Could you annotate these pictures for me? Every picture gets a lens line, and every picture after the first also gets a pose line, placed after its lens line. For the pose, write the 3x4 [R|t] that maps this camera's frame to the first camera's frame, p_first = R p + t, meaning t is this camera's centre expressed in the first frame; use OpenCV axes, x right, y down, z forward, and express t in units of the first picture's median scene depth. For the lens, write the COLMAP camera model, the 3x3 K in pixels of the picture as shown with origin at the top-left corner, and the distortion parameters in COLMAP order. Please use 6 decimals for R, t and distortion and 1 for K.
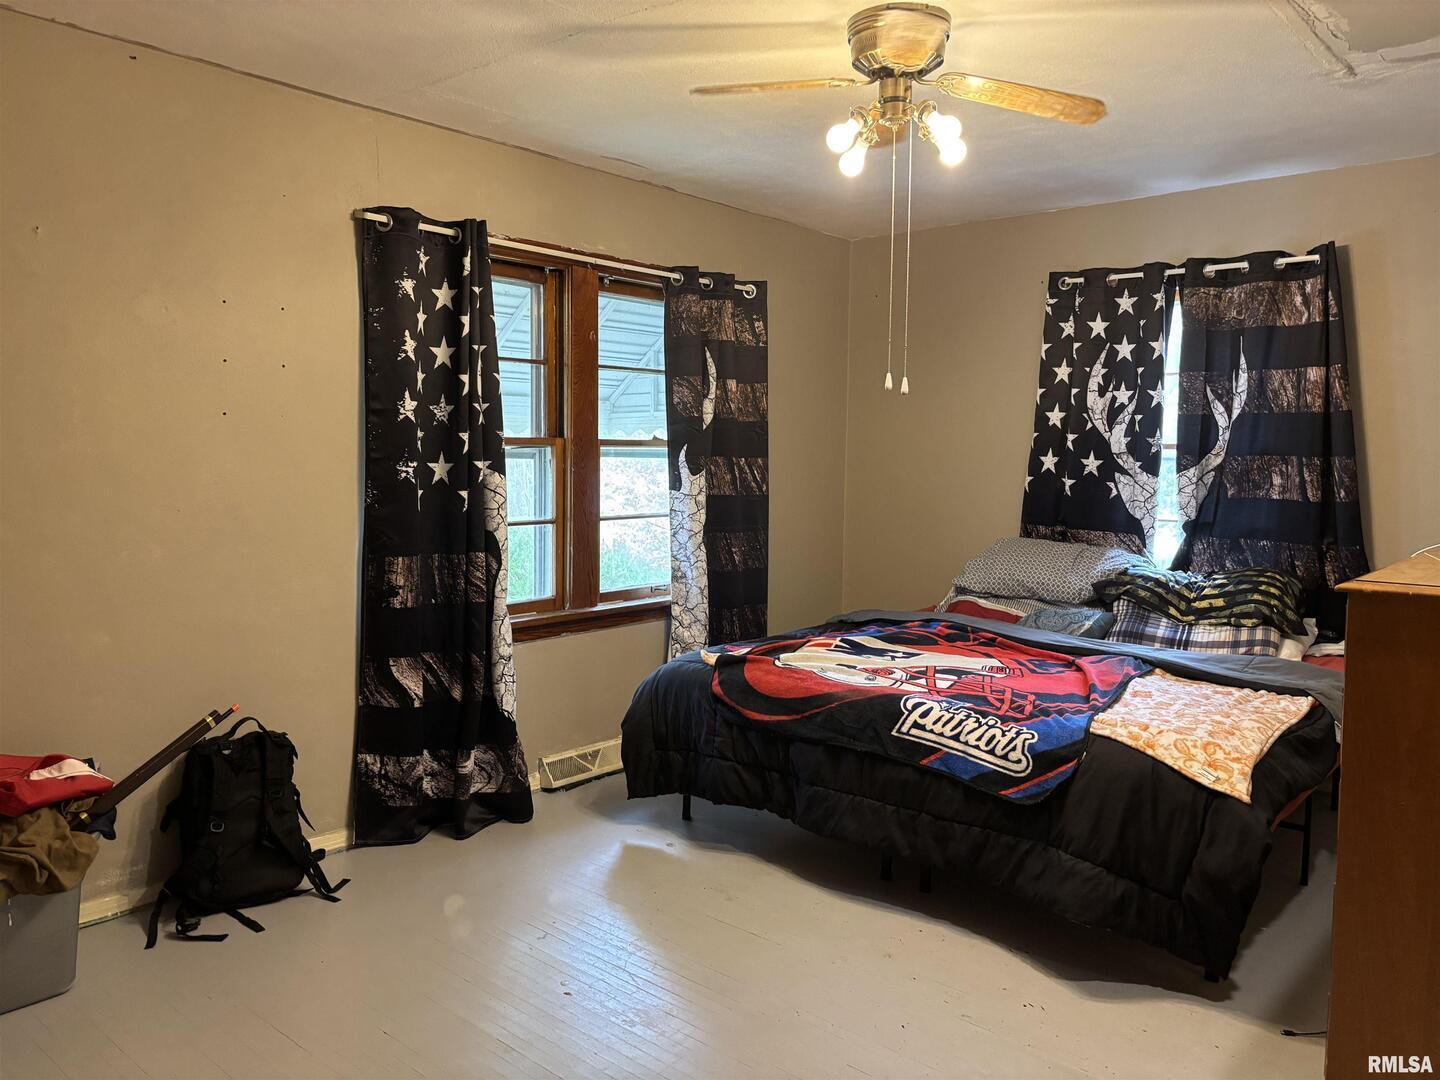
lens RADIAL K [[1059.7, 0, 720.0], [0, 1059.7, 540.0], [0, 0, 1]] dist [0.081141, -0.109380]
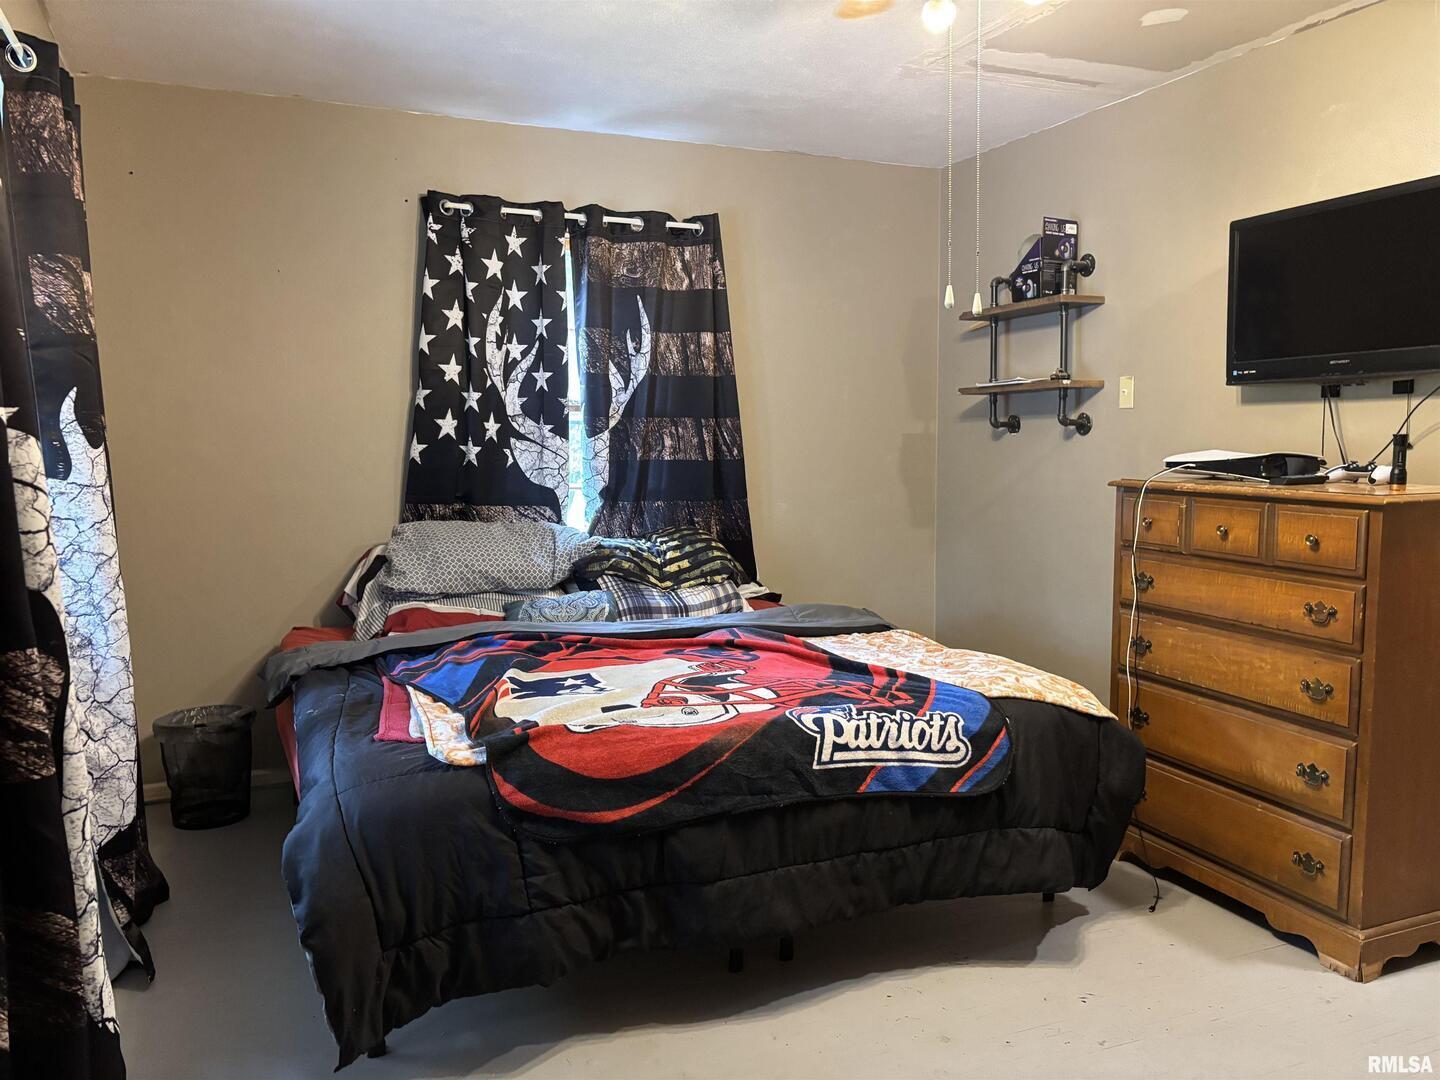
lens RADIAL K [[1059.7, 0, 720.0], [0, 1059.7, 540.0], [0, 0, 1]] dist [0.081141, -0.109380]
pose [[0.449768, -0.098588, 0.887688, -0.358732], [0.085290, 0.994088, 0.067191, -0.024953], [-0.889064, 0.045490, 0.455517, 0.482143]]
